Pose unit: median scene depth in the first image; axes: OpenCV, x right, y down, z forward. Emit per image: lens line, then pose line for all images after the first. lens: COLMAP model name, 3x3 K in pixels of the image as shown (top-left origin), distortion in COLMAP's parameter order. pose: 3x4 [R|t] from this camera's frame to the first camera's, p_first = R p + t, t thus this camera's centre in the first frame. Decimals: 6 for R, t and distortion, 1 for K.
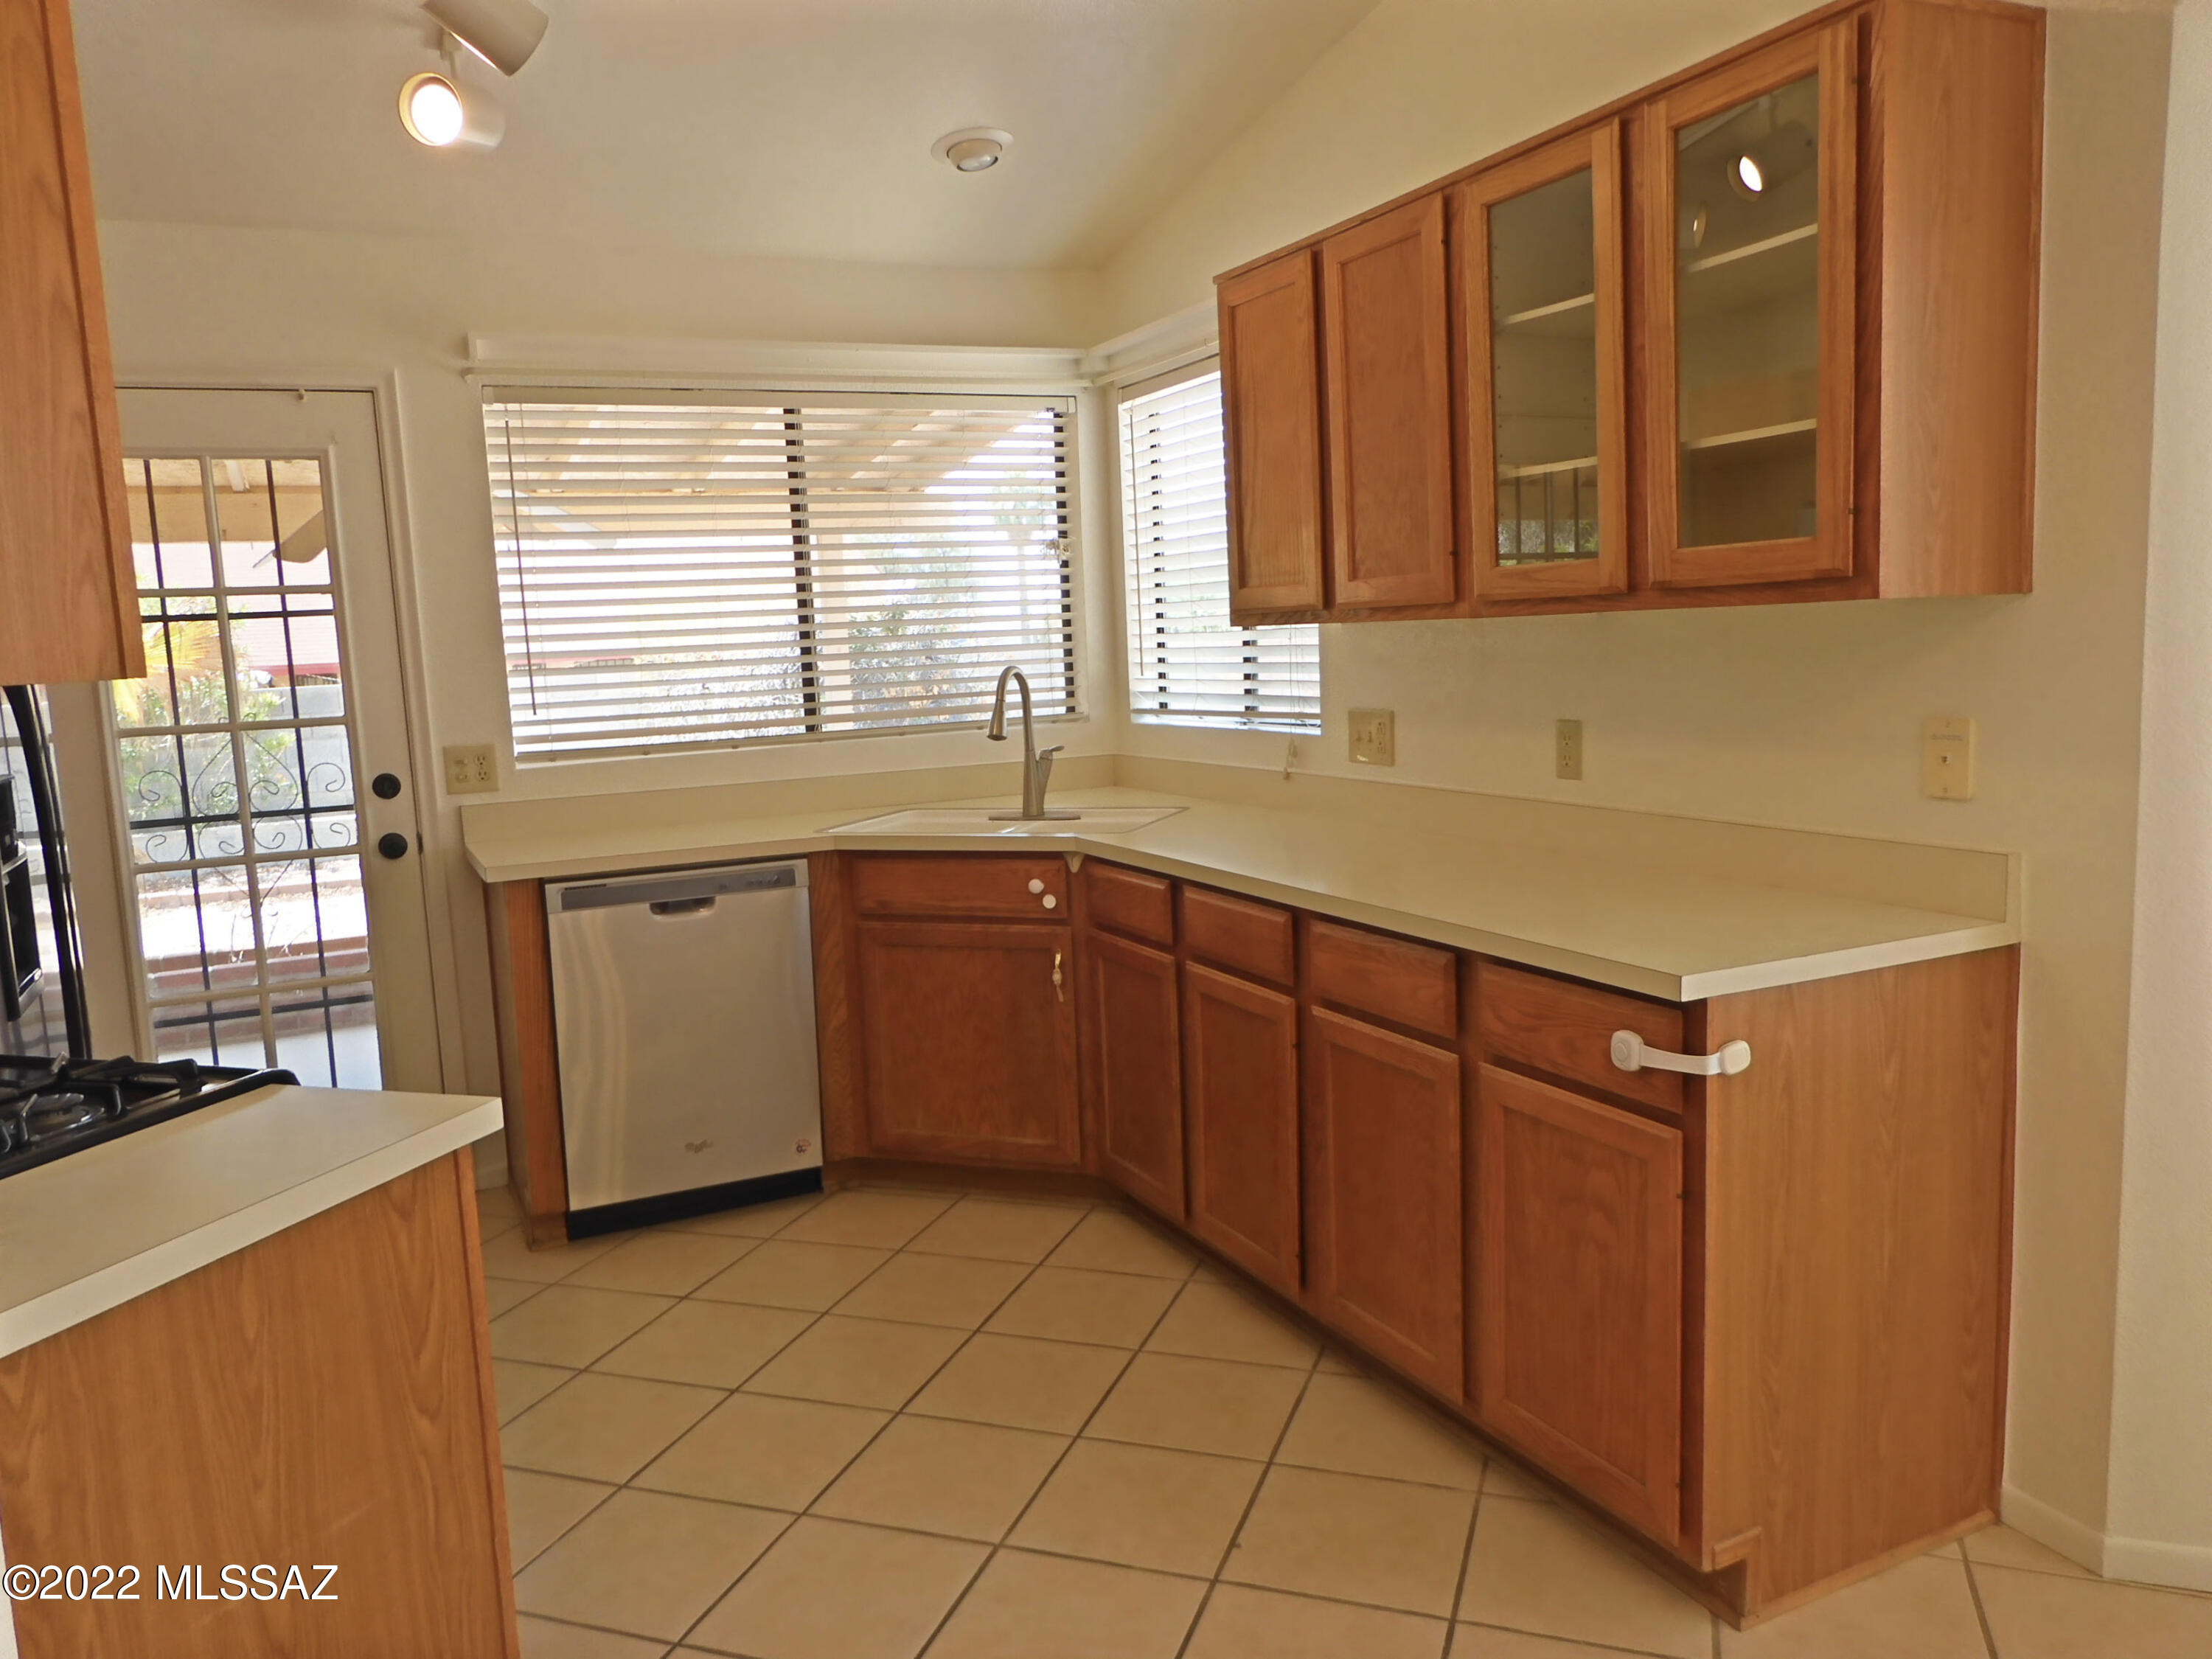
lens RADIAL K [[1615.1, 0, 1107.0], [0, 1615.1, 818.8], [0, 0, 1]] dist [-0.000408, 0.002357]
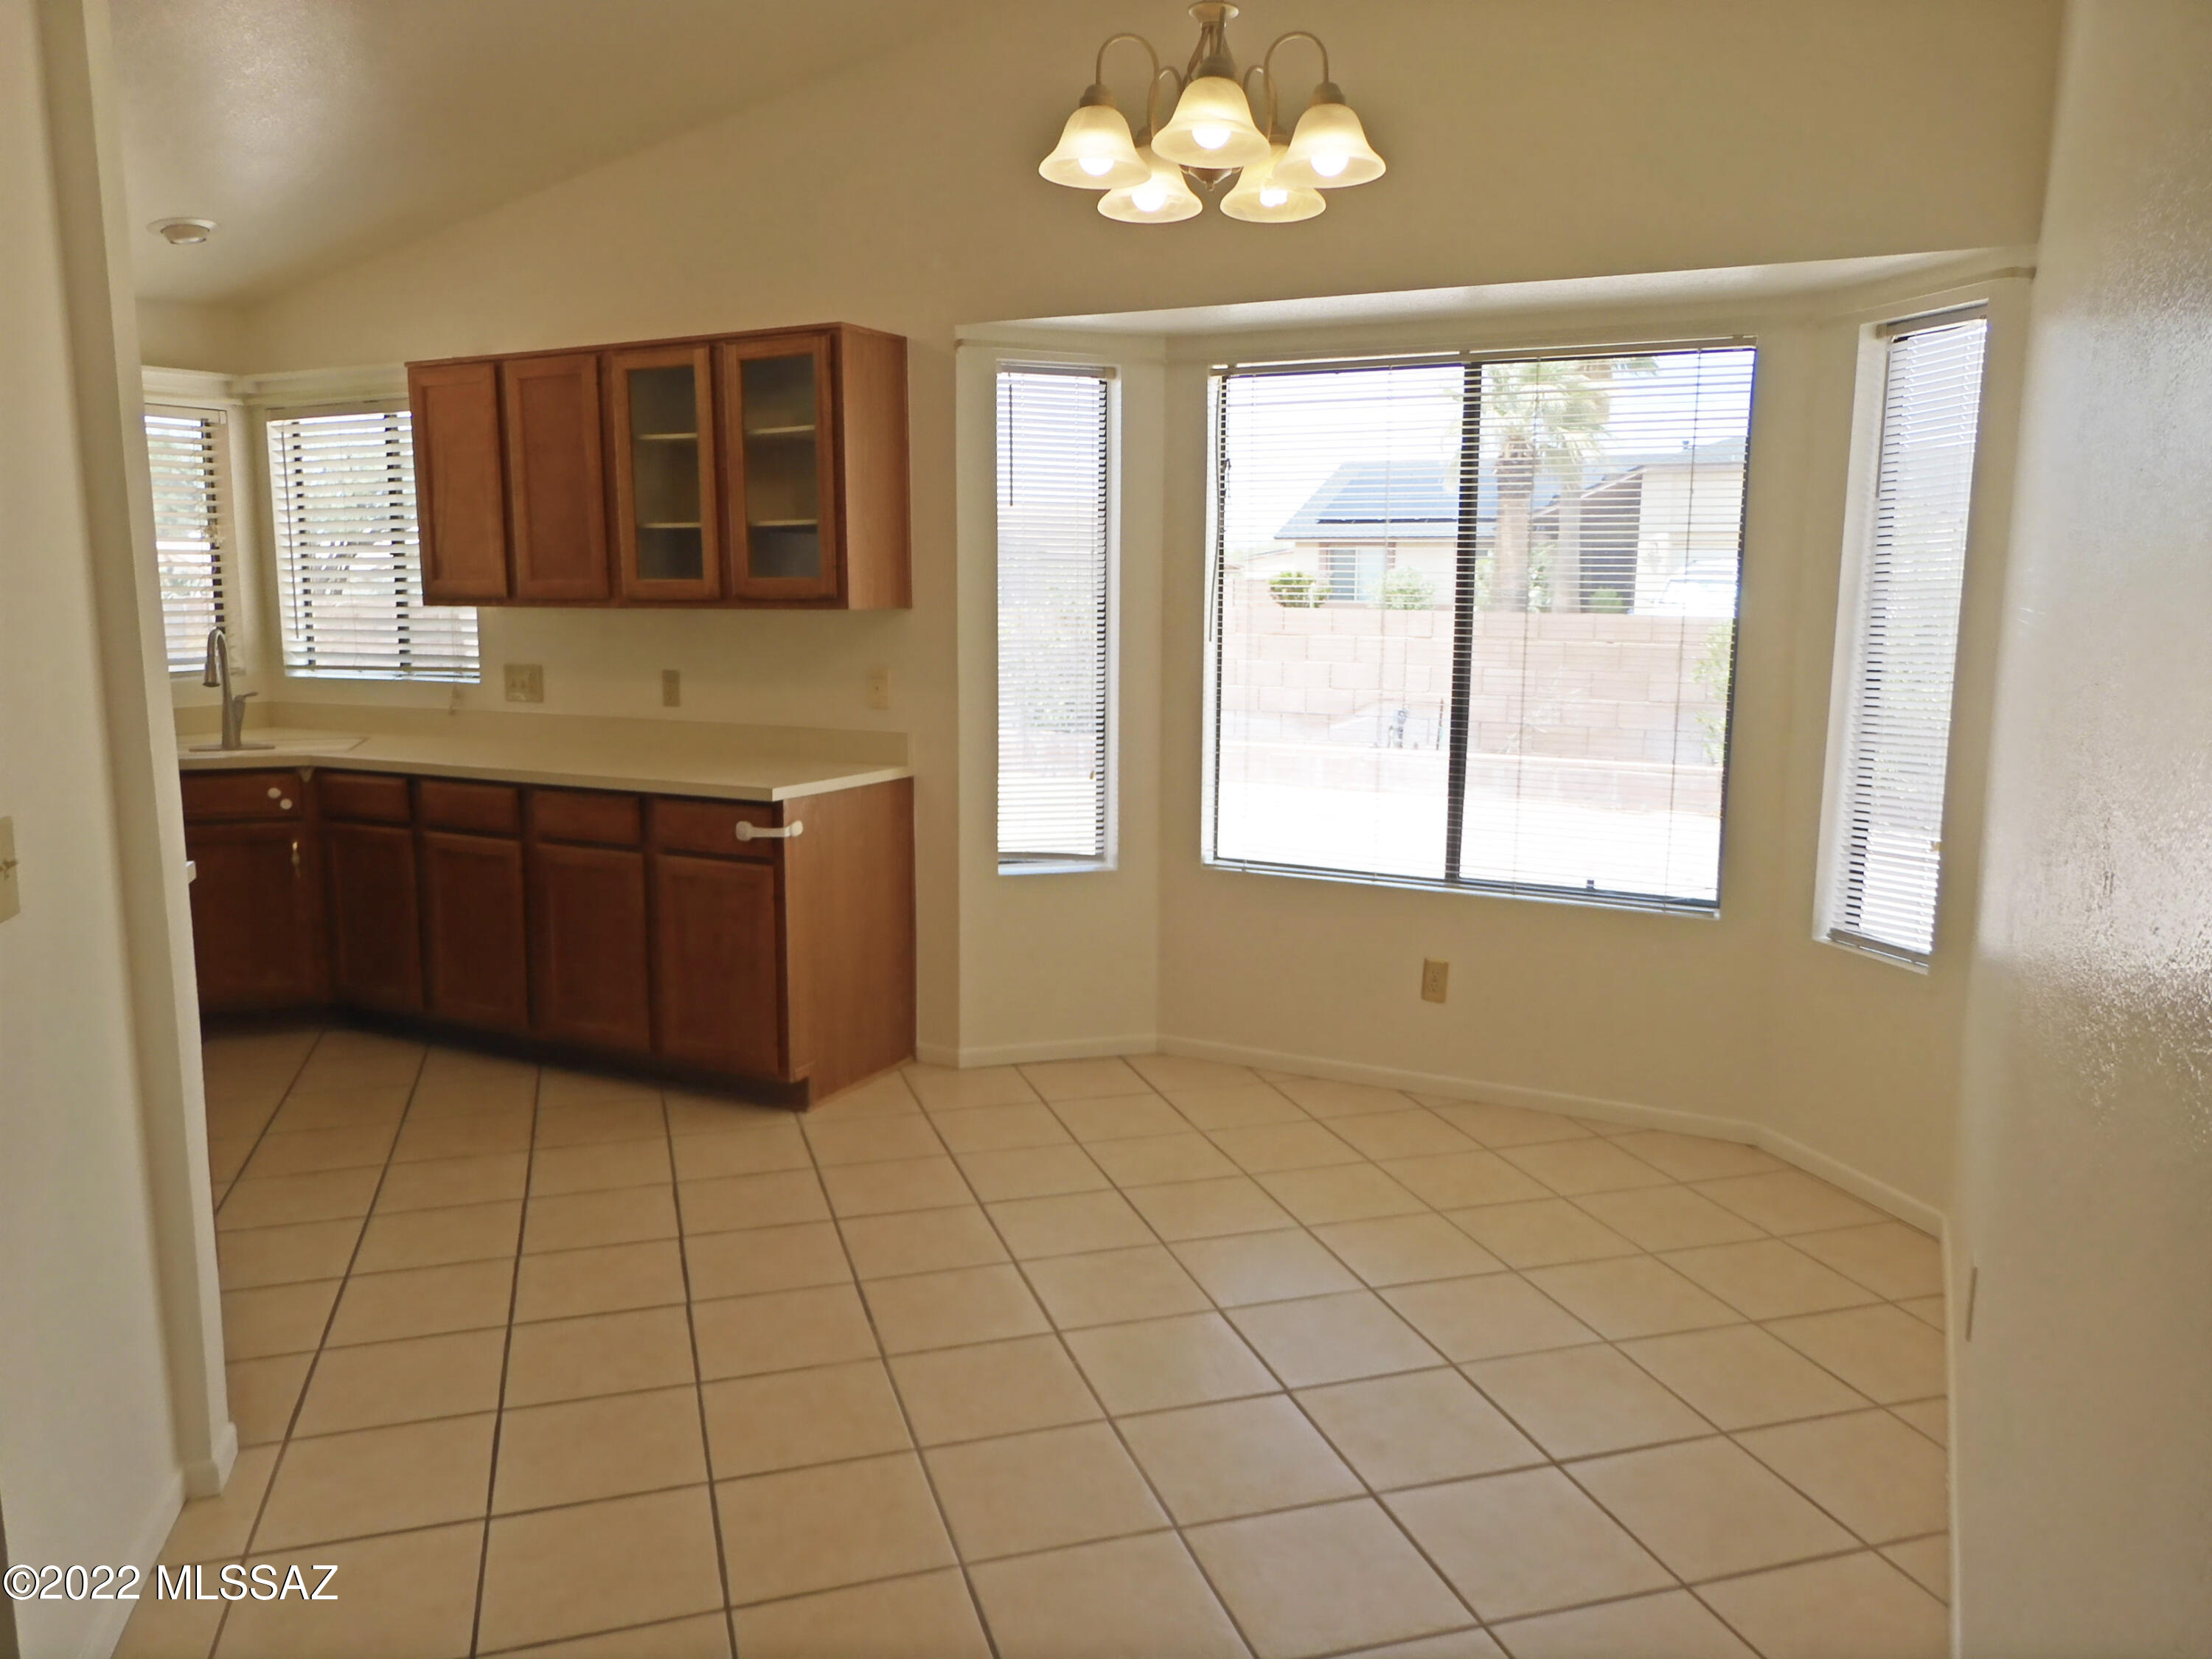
lens RADIAL K [[1615.1, 0, 1106.0], [0, 1615.1, 820.6], [0, 0, 1]] dist [-0.000408, 0.002357]
pose [[0.802605, -0.046186, 0.594720, -0.309257], [0.036068, 0.998931, 0.028901, 0.054028], [-0.595419, -0.001746, 0.803413, -0.532488]]
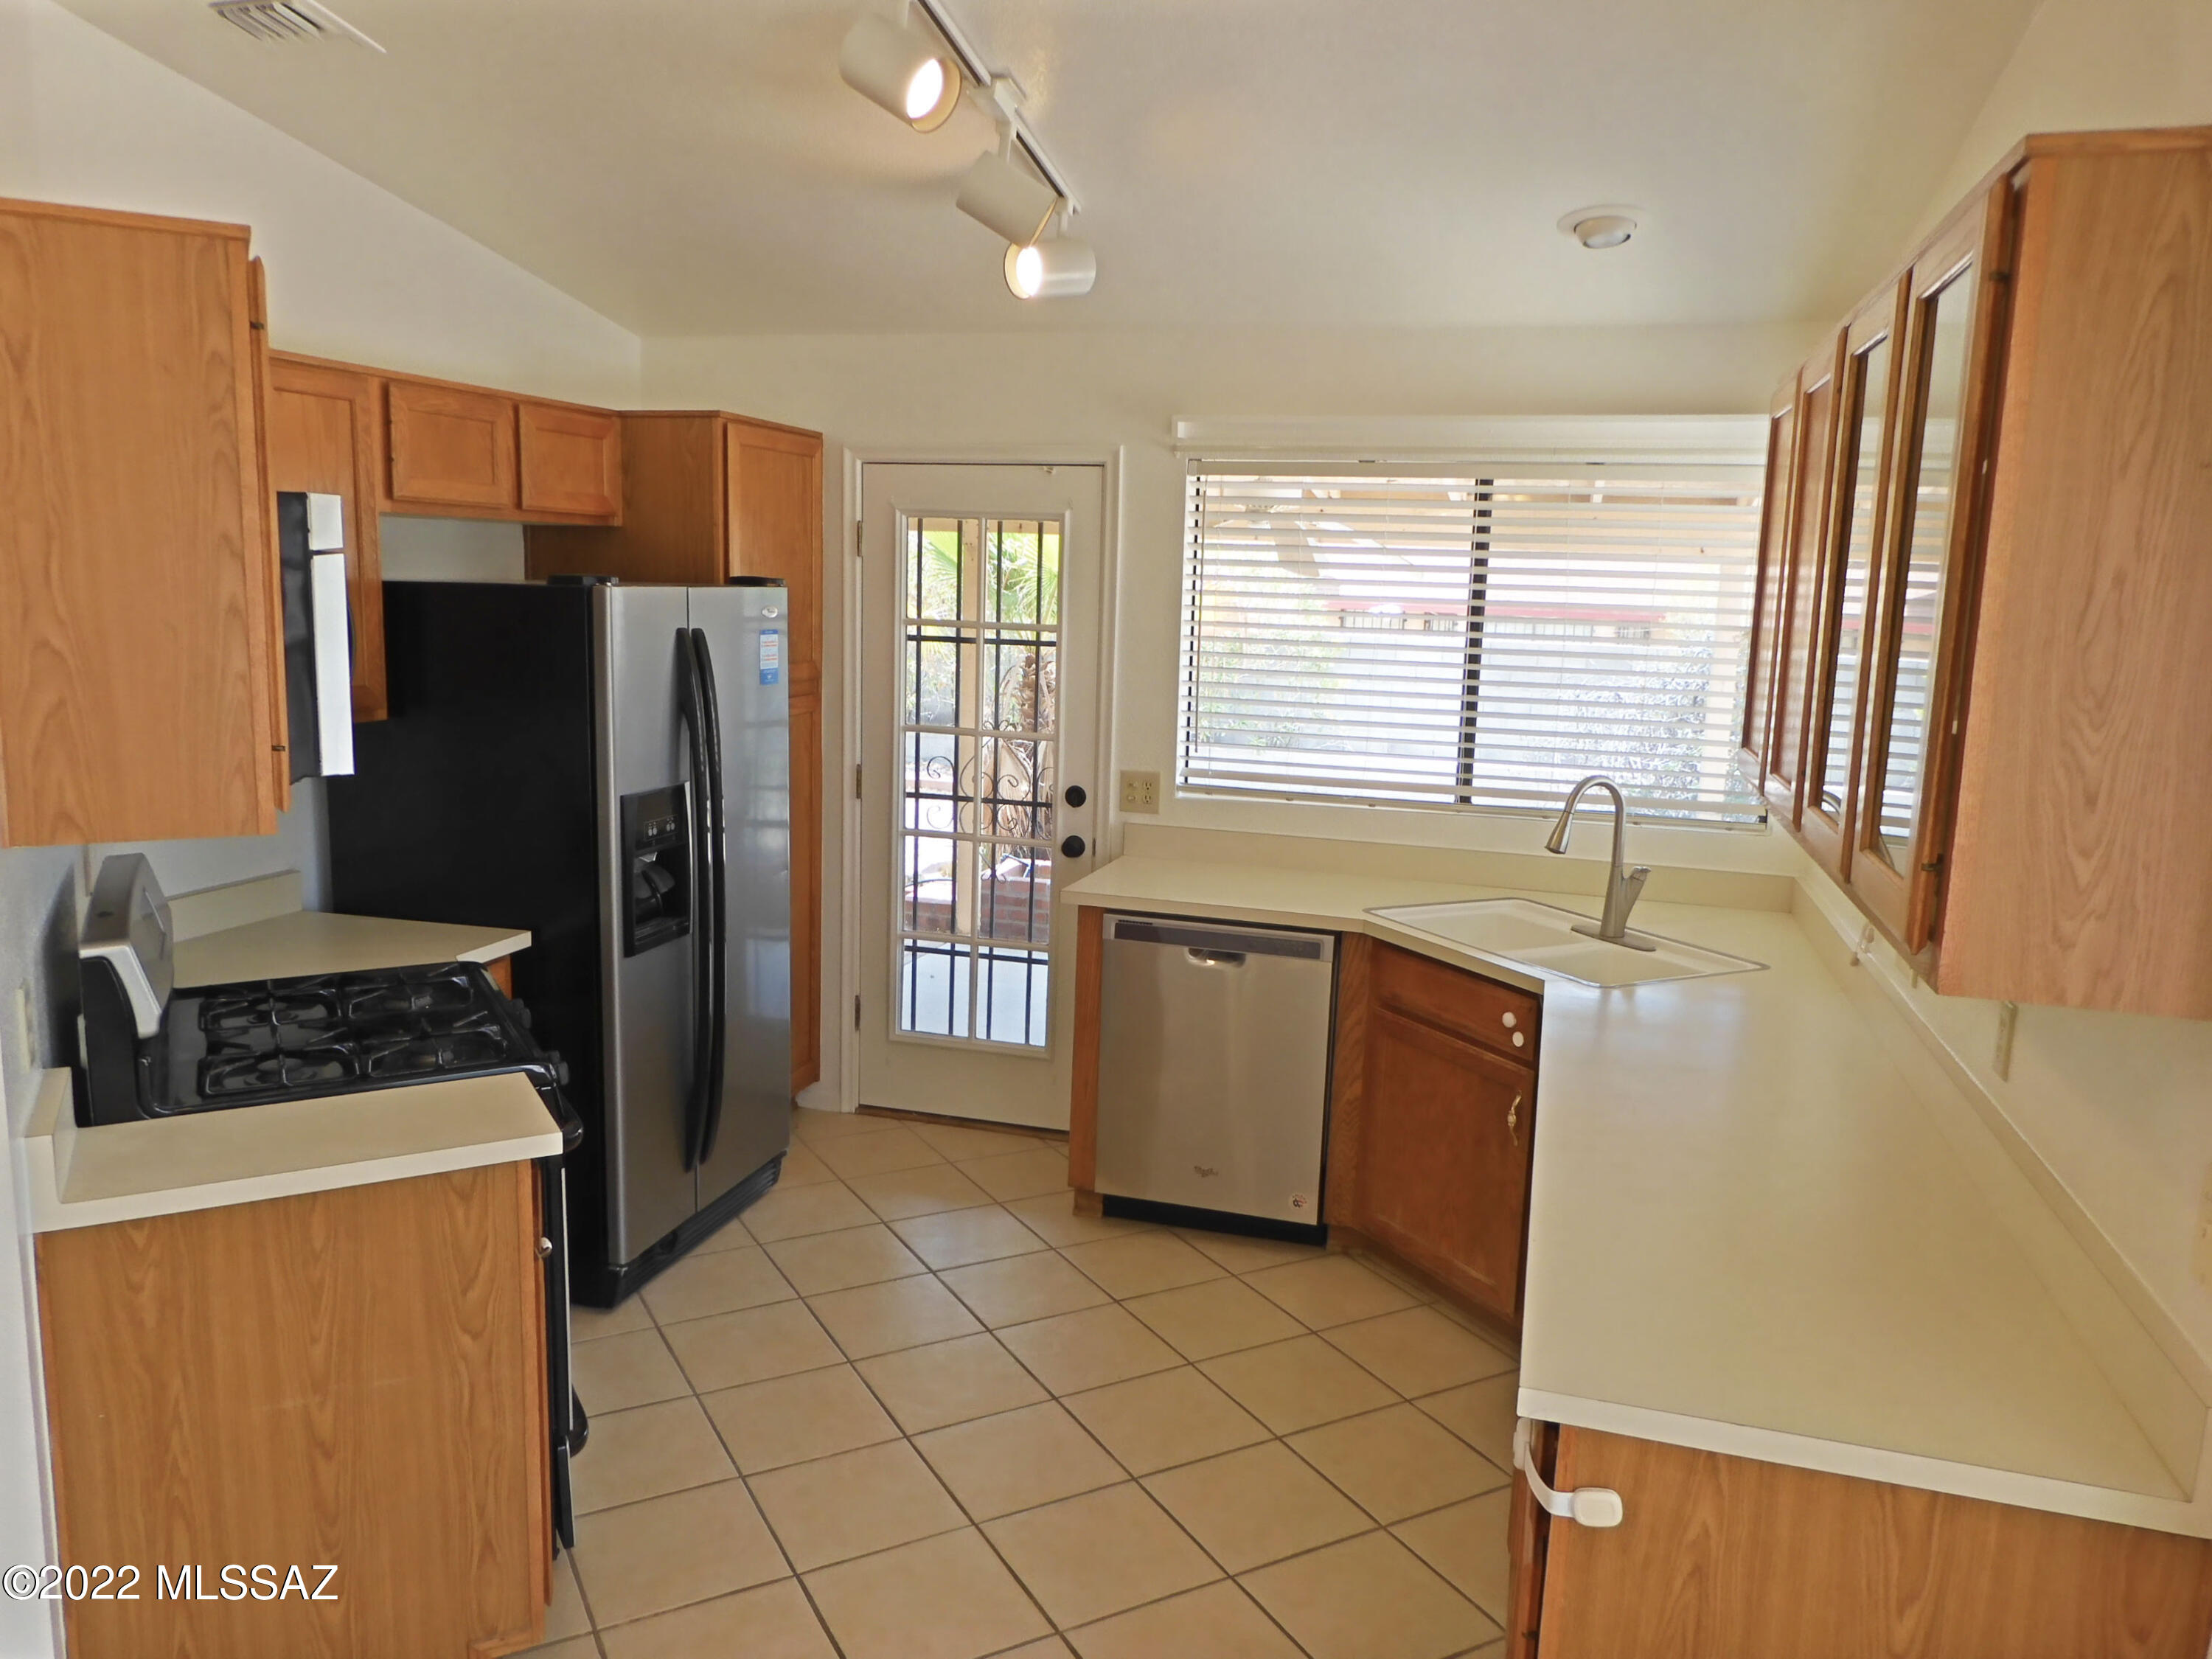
lens RADIAL K [[1615.1, 0, 1088.8], [0, 1615.1, 831.7], [0, 0, 1]] dist [-0.000408, 0.002357]
pose [[0.743600, 0.174523, -0.645447, 0.390512], [-0.142279, 0.984527, 0.102292, -0.138044], [0.653312, 0.015769, 0.756925, 0.123785]]
